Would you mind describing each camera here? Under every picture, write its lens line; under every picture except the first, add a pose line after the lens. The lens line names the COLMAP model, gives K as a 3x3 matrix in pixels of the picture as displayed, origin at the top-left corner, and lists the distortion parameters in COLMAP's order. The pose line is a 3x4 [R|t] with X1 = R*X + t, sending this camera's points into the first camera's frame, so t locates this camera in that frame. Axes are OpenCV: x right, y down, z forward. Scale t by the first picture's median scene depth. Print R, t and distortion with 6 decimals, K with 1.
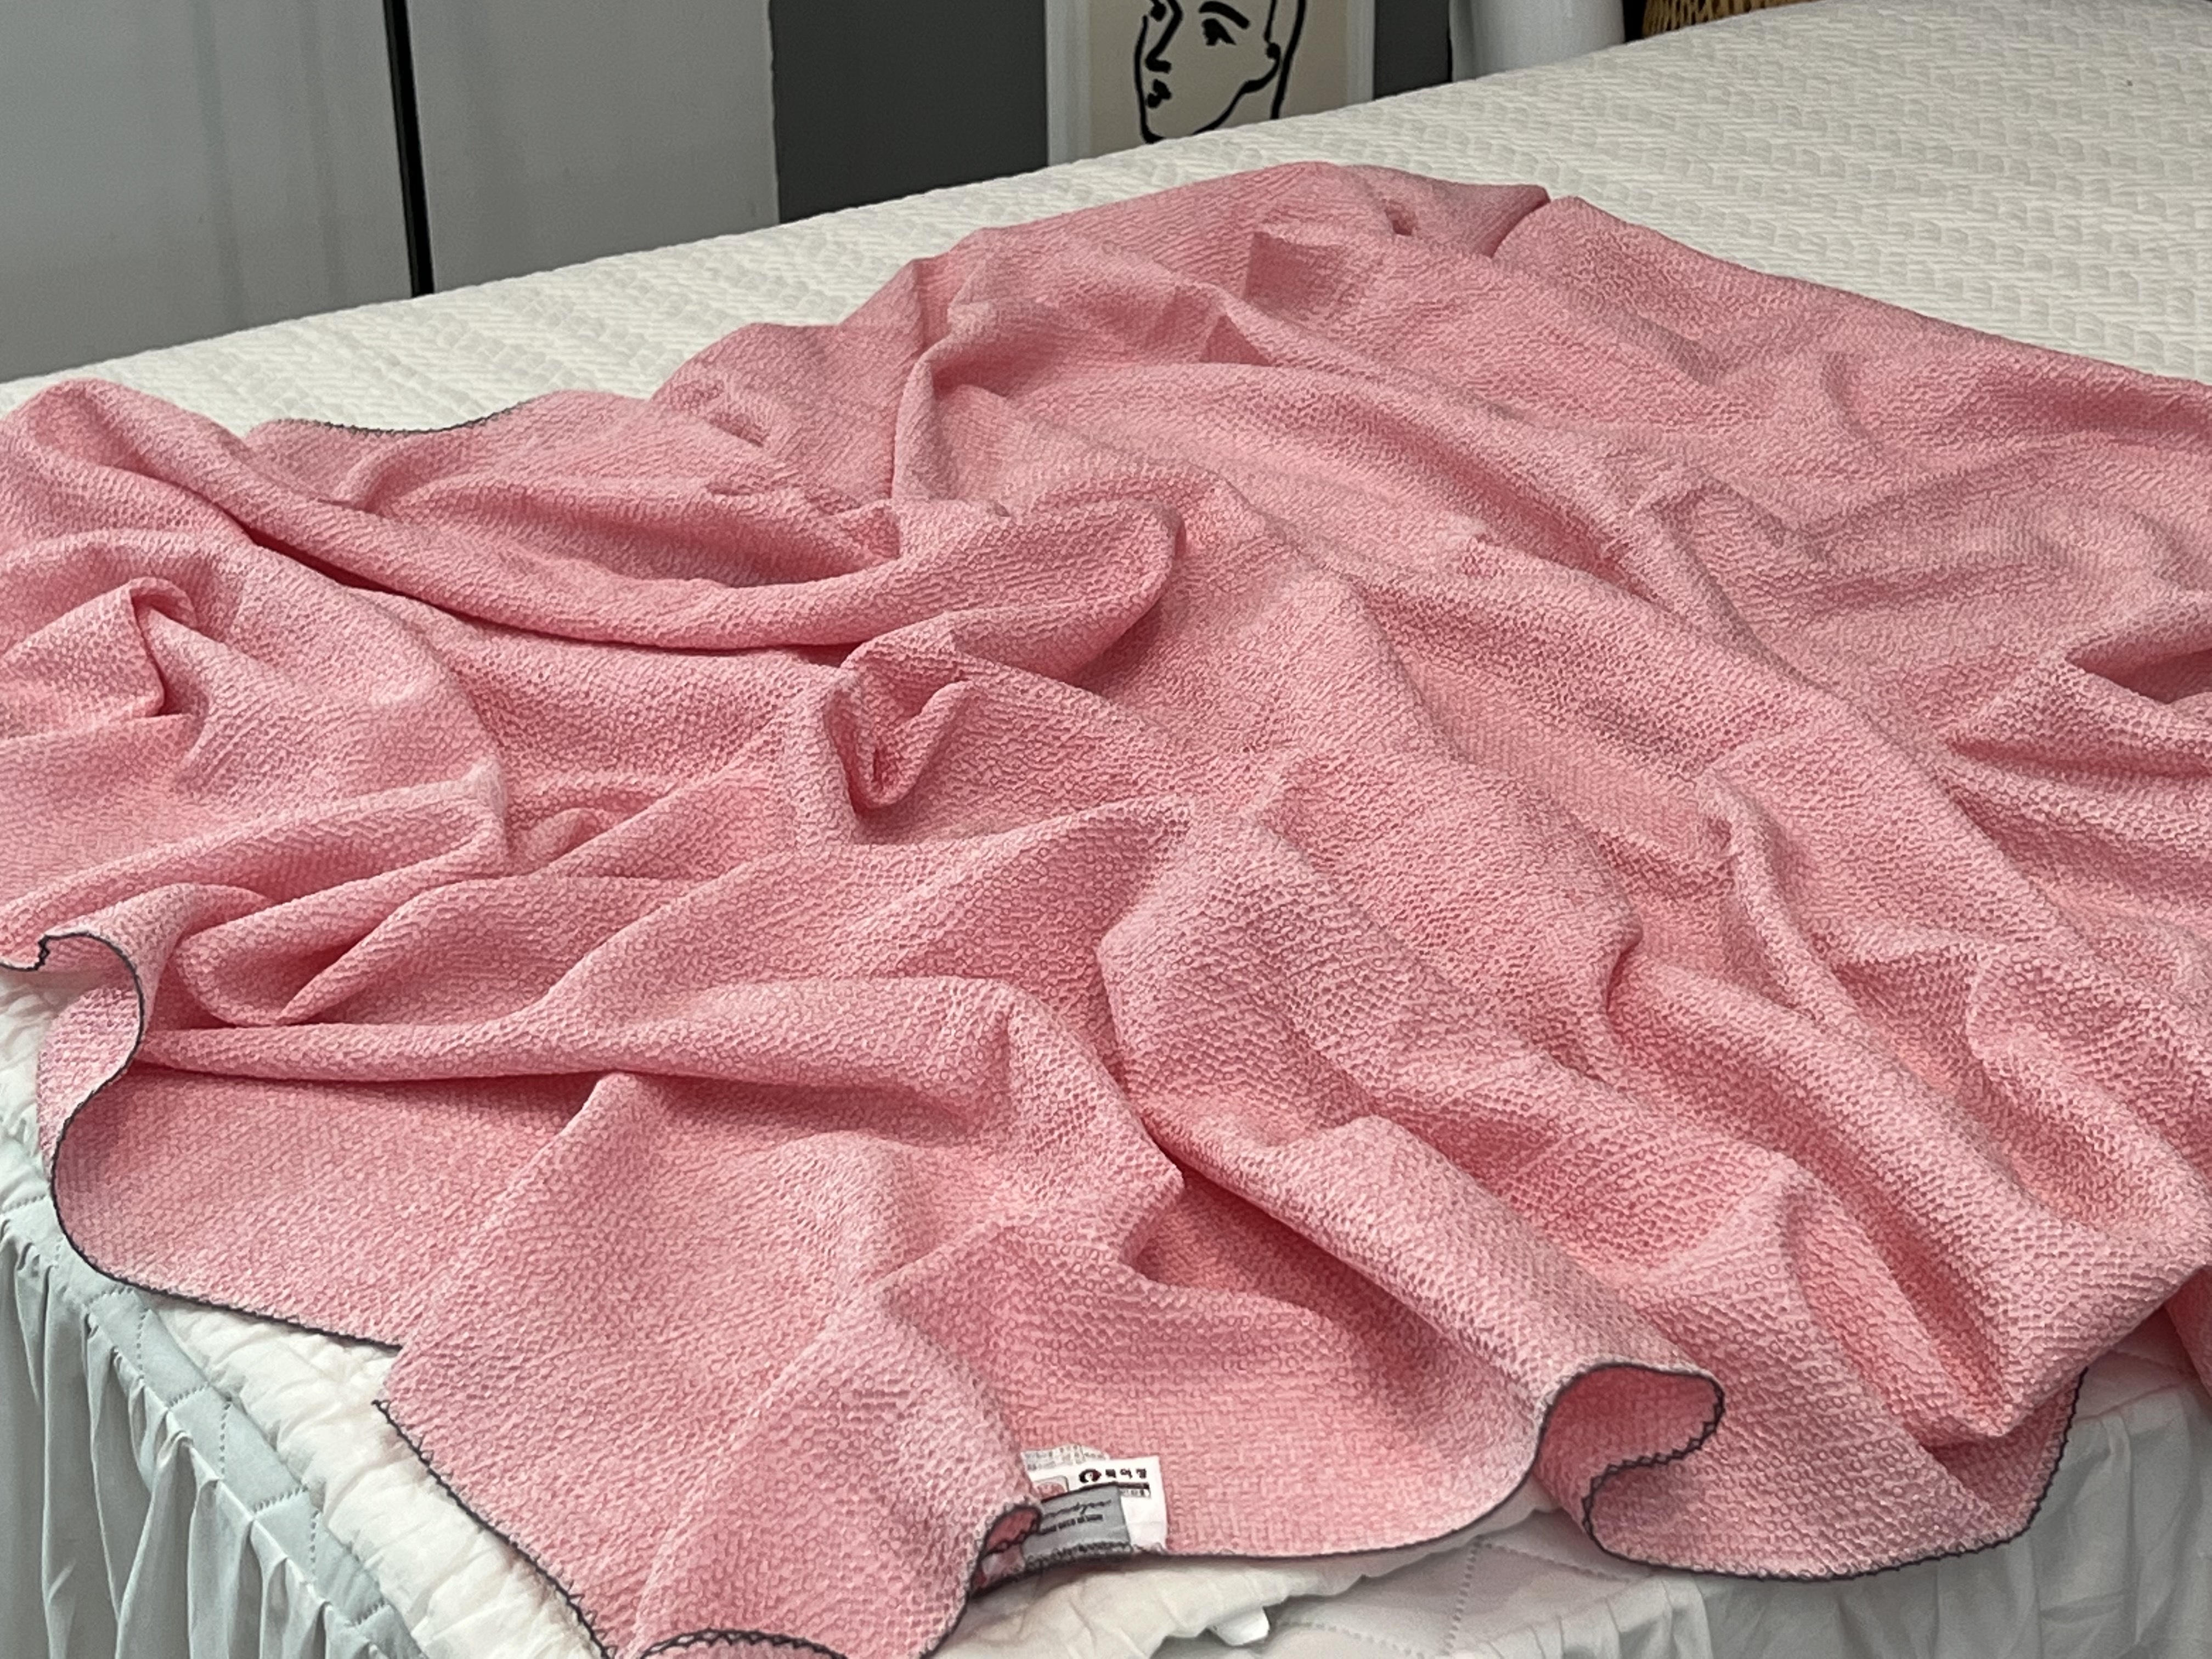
lens RADIAL K [[4287.5, 0, 1097.9], [0, 4287.5, 828.8], [0, 0, 1]] dist [0.168585, 0.000000]
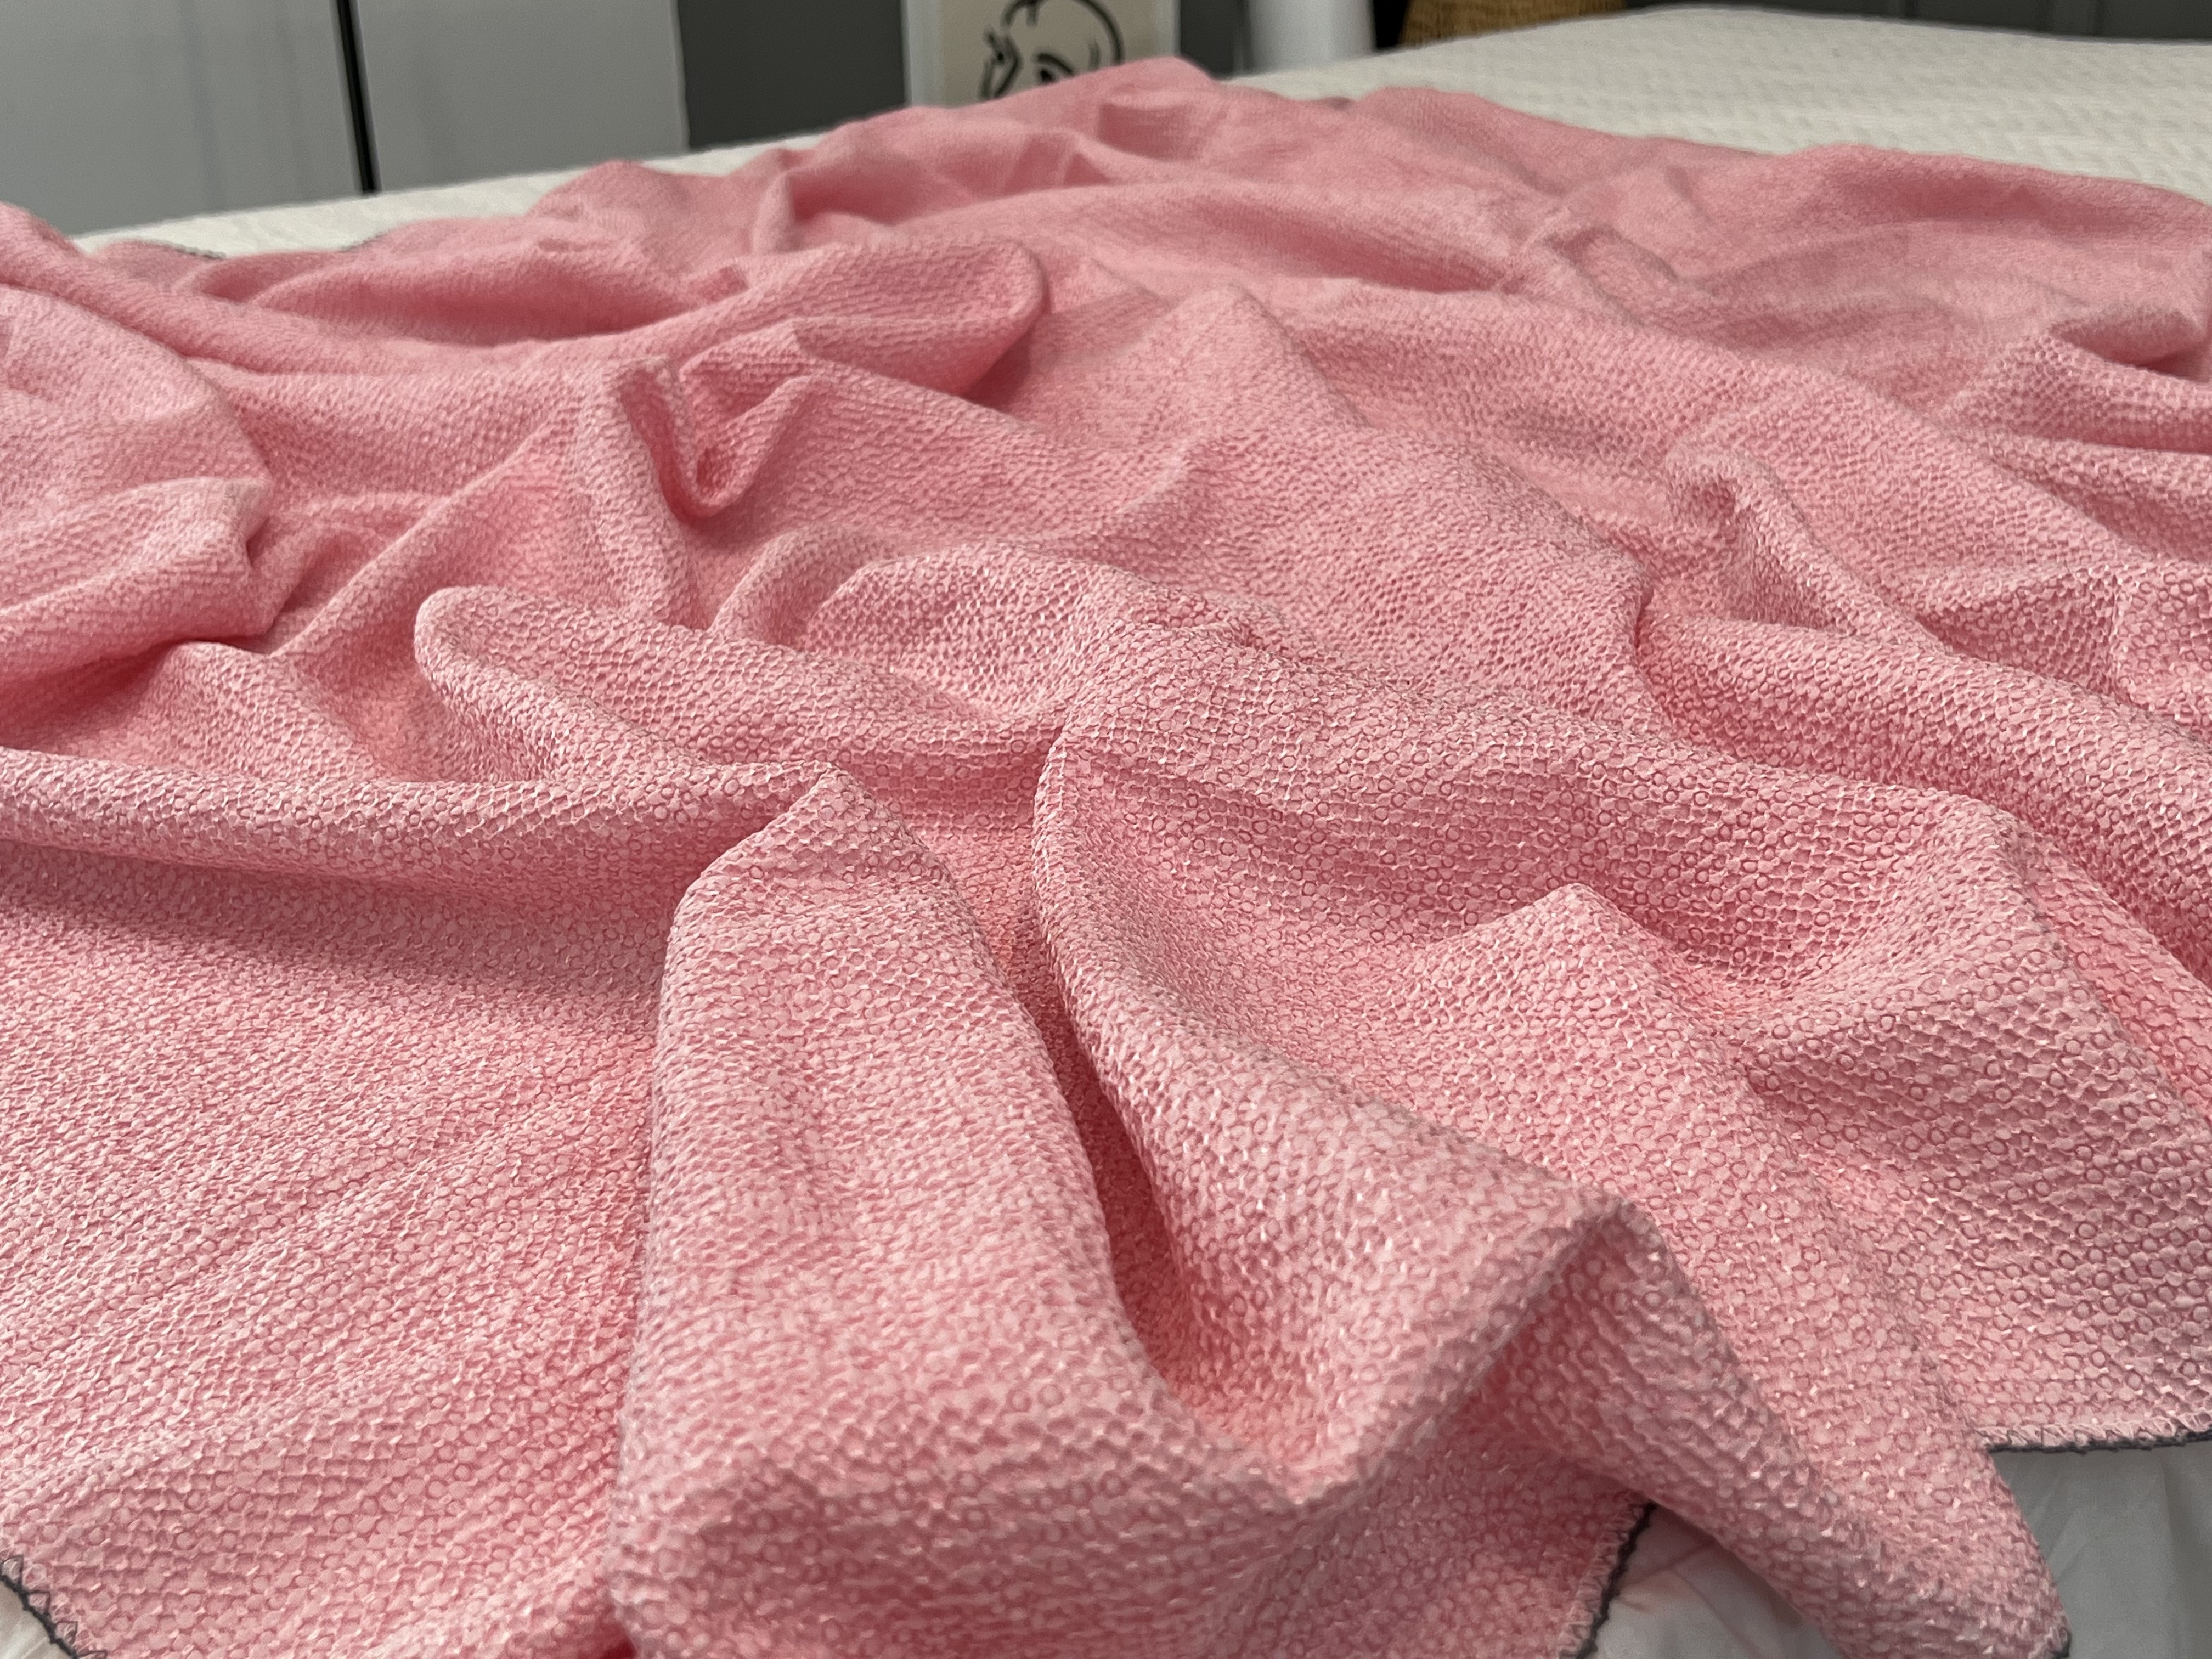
lens RADIAL K [[2680.0, 0, 1134.8], [0, 2680.0, 813.6], [0, 0, 1]] dist [0.050443, 0.000000]
pose [[0.998051, -0.027258, 0.056137, 0.001814], [0.028122, 0.999497, -0.014668, 0.062061], [-0.055709, 0.016218, 0.998315, 0.453390]]
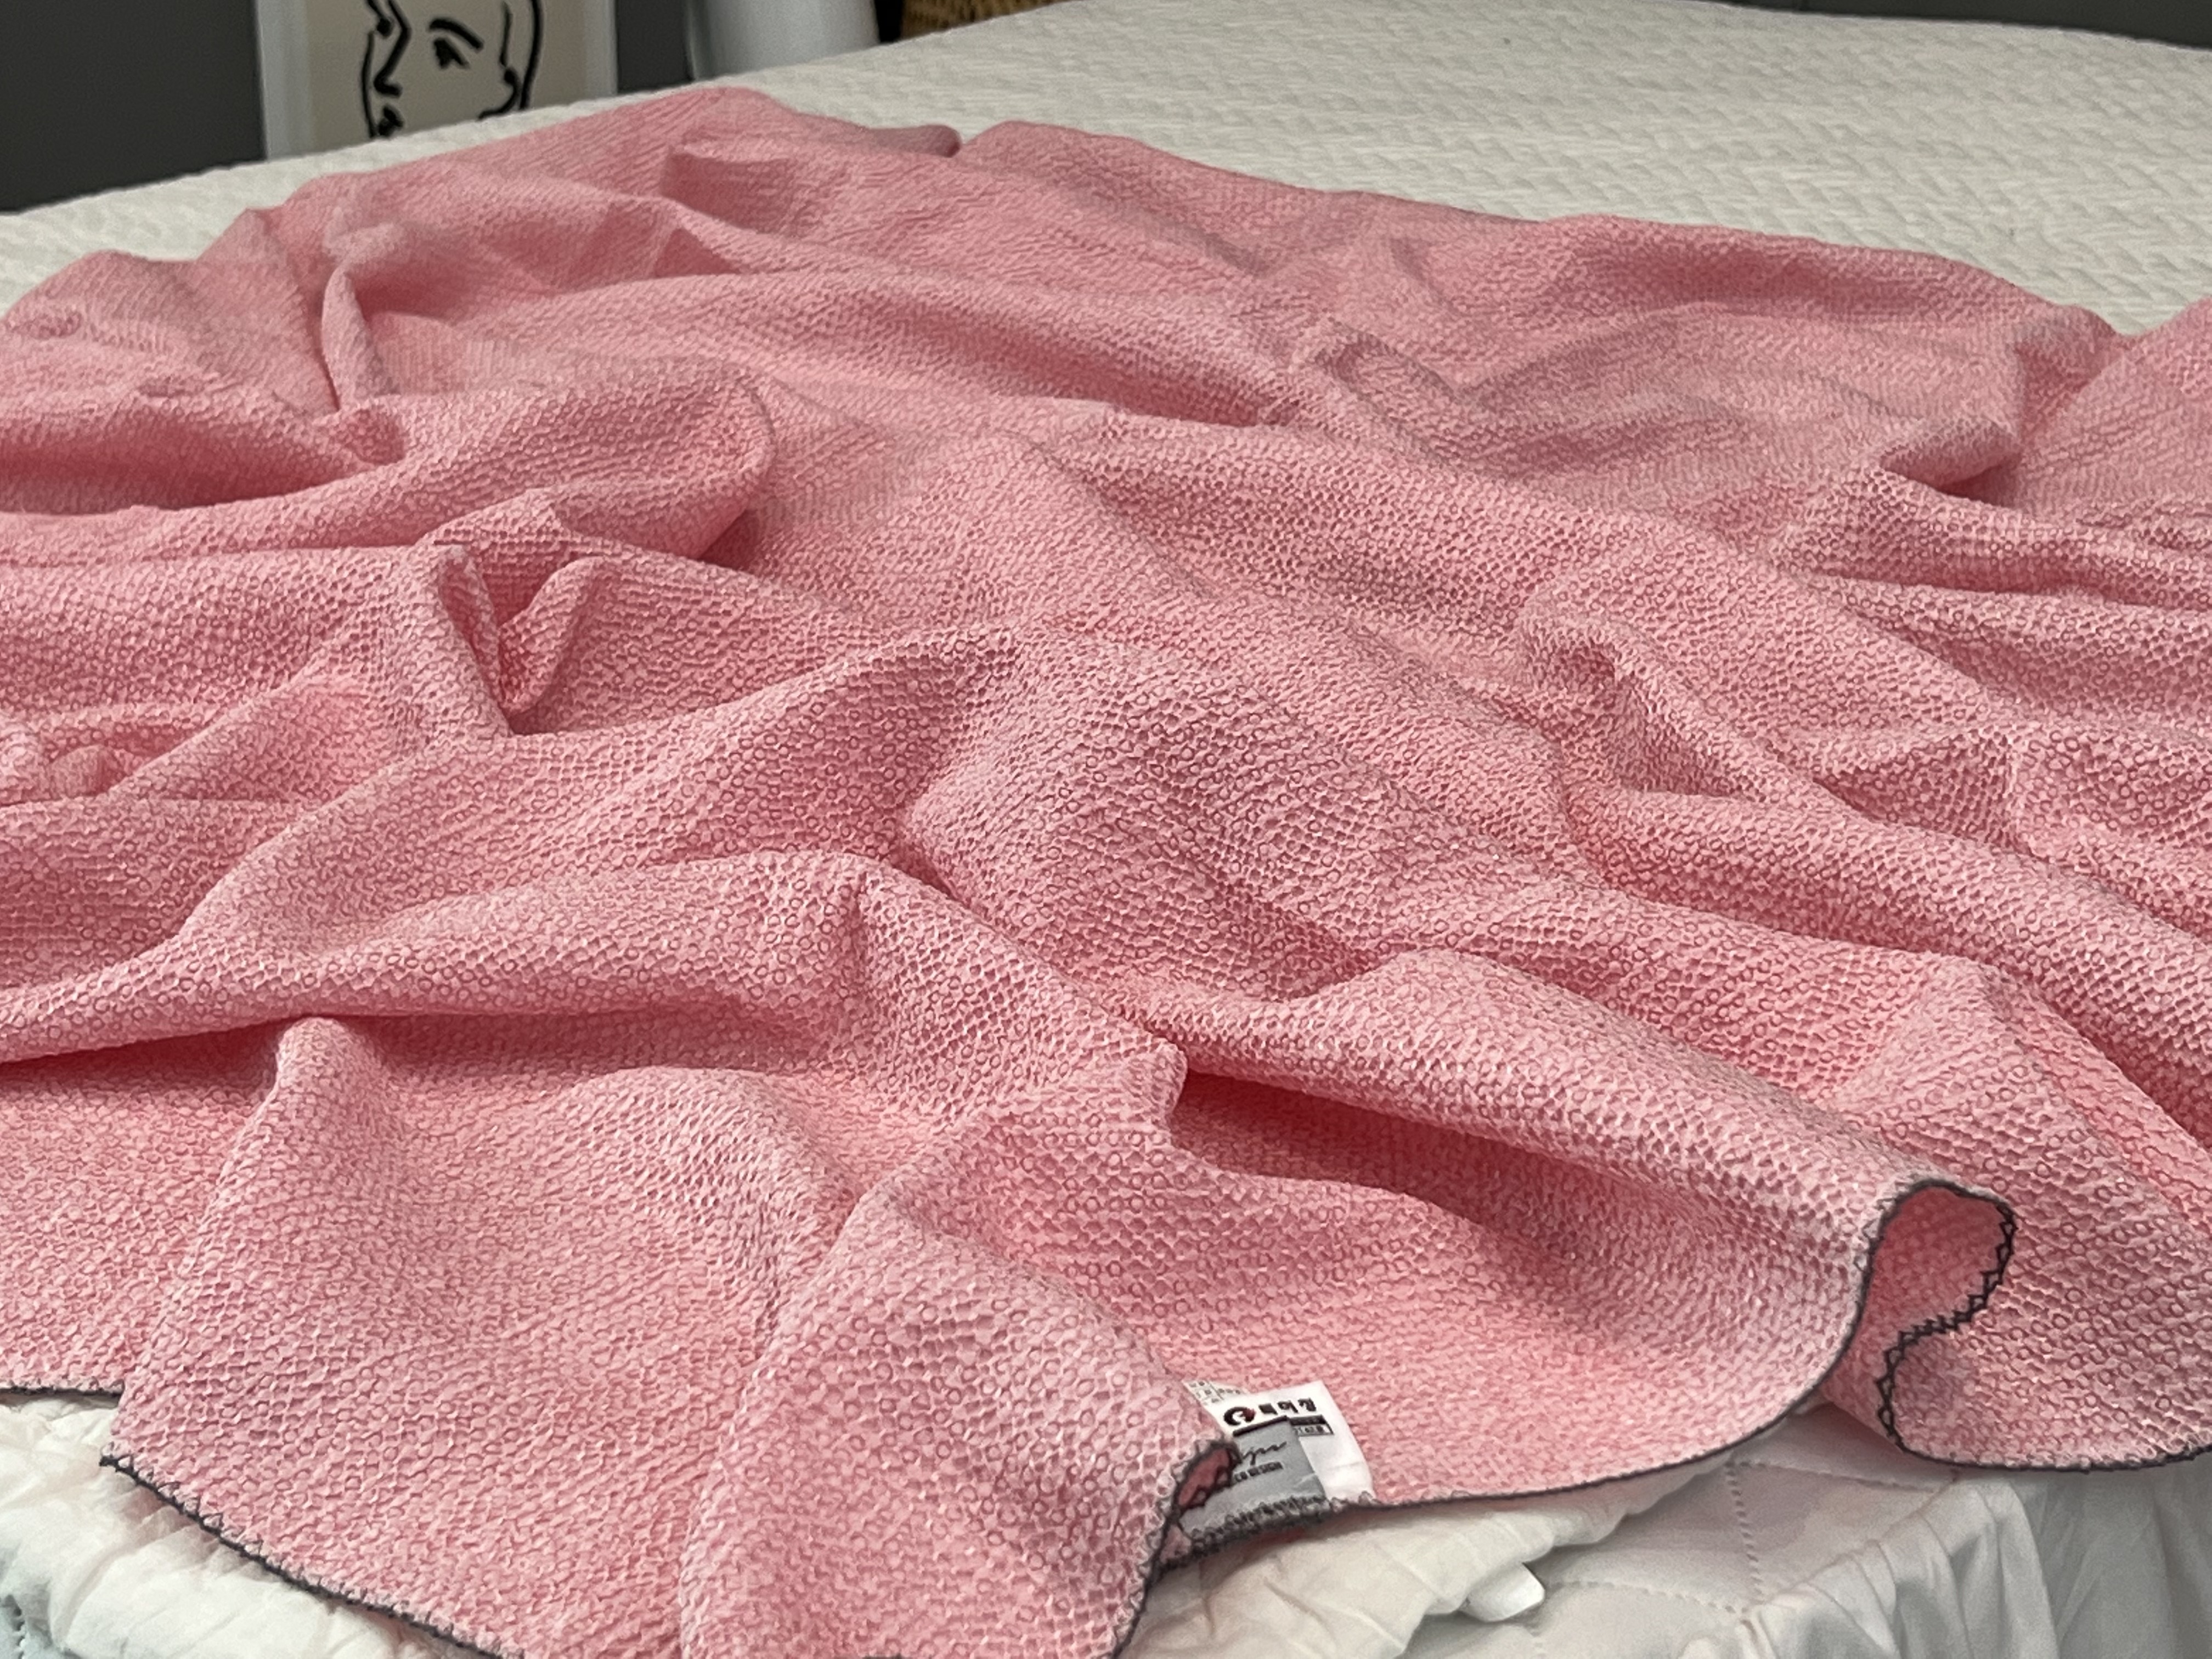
lens RADIAL K [[4287.5, 0, 1163.6], [0, 4287.5, 855.5], [0, 0, 1]] dist [0.168585, 0.000000]
pose [[0.963370, -0.071652, 0.258424, -0.133899], [0.087508, 0.994890, -0.050367, 0.066167], [-0.253495, 0.071136, 0.964718, 0.224974]]
